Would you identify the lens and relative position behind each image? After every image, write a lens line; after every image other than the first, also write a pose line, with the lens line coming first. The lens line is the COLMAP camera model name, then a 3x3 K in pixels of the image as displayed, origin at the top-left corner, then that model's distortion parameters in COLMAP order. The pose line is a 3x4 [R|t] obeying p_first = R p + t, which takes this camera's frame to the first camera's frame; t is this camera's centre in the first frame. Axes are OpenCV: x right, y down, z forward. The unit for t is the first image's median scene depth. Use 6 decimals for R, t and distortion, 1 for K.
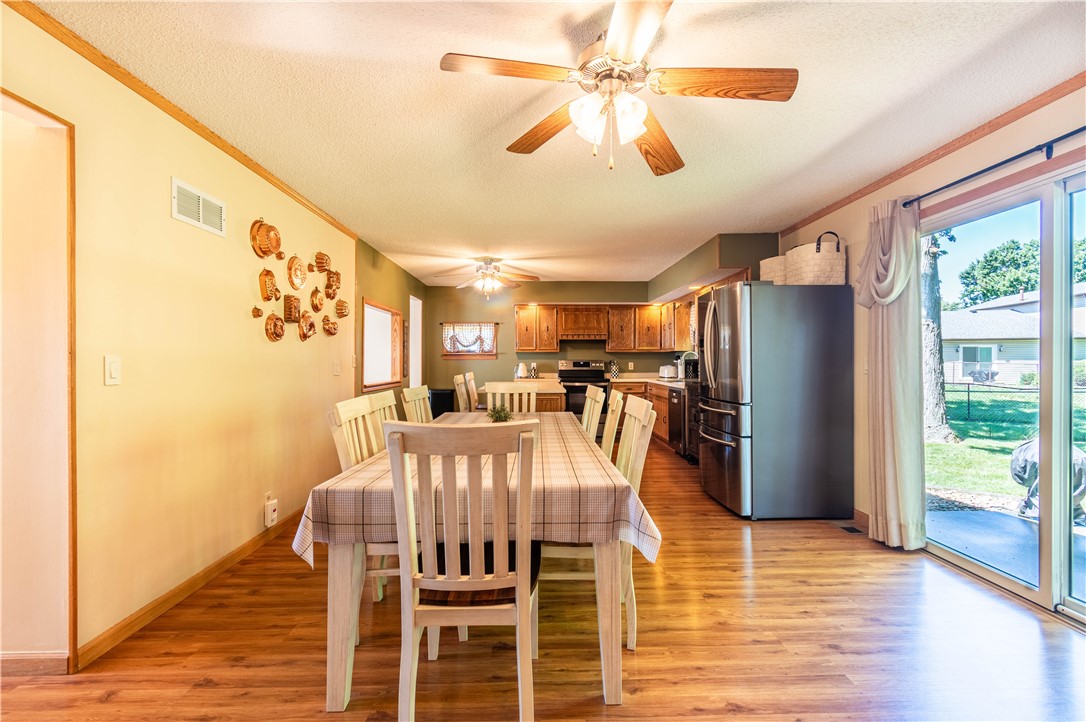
lens RADIAL K [[479.2, 0, 546.7], [0, 479.2, 362.1], [0, 0, 1]] dist [0.002639, -0.001854]
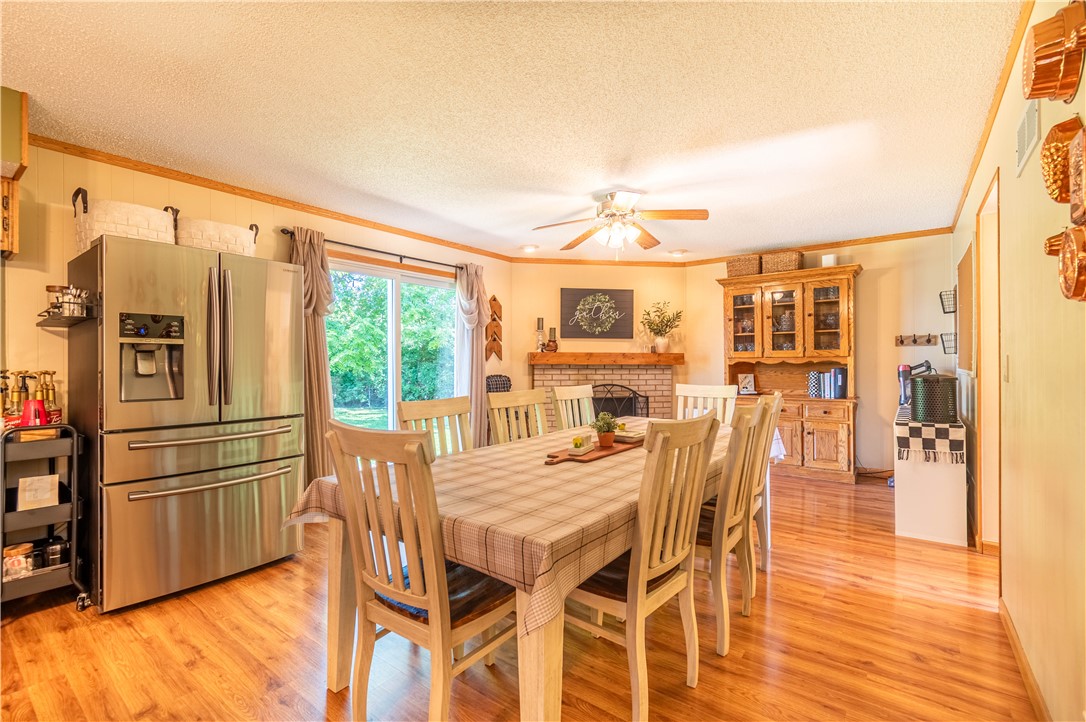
lens RADIAL K [[479.2, 0, 546.7], [0, 479.2, 362.1], [0, 0, 1]] dist [0.002639, -0.001854]
pose [[-0.780518, 0.004137, 0.625119, -0.197933], [0.005889, 0.999982, 0.000735, -0.000592], [-0.625105, 0.004255, -0.780529, 0.625453]]
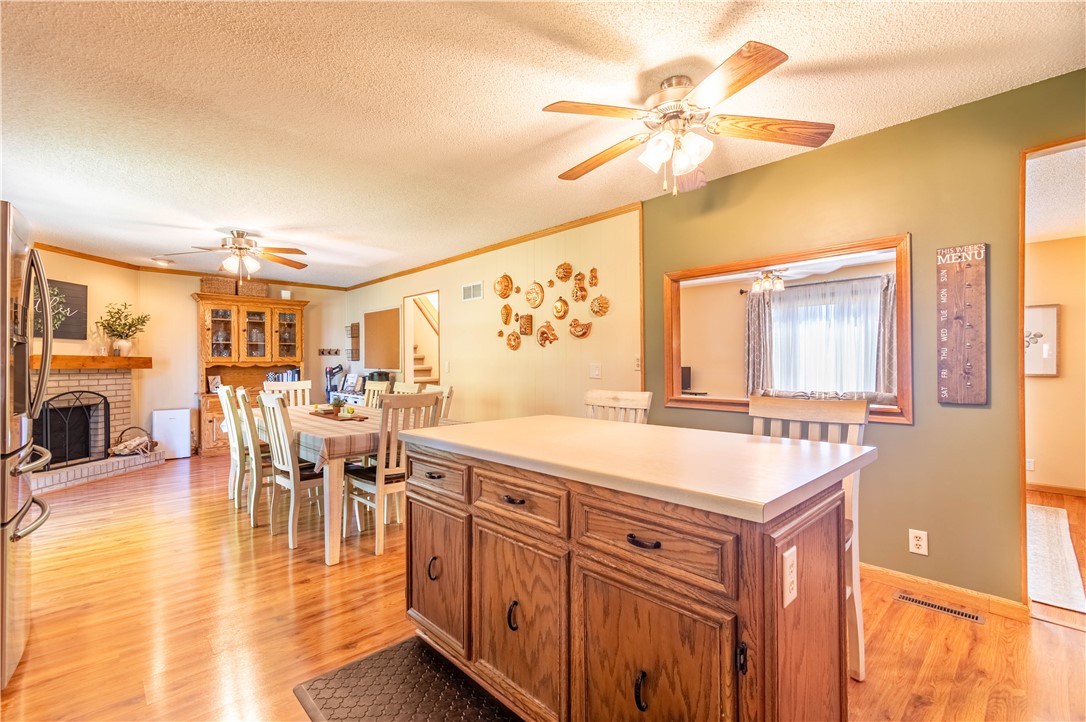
lens RADIAL K [[479.2, 0, 546.7], [0, 479.2, 362.1], [0, 0, 1]] dist [0.002639, -0.001854]
pose [[-0.738860, 0.002704, -0.673854, 0.145550], [0.003764, 0.999993, -0.000114, -0.002374], [0.673849, -0.002620, -0.738865, 0.892689]]
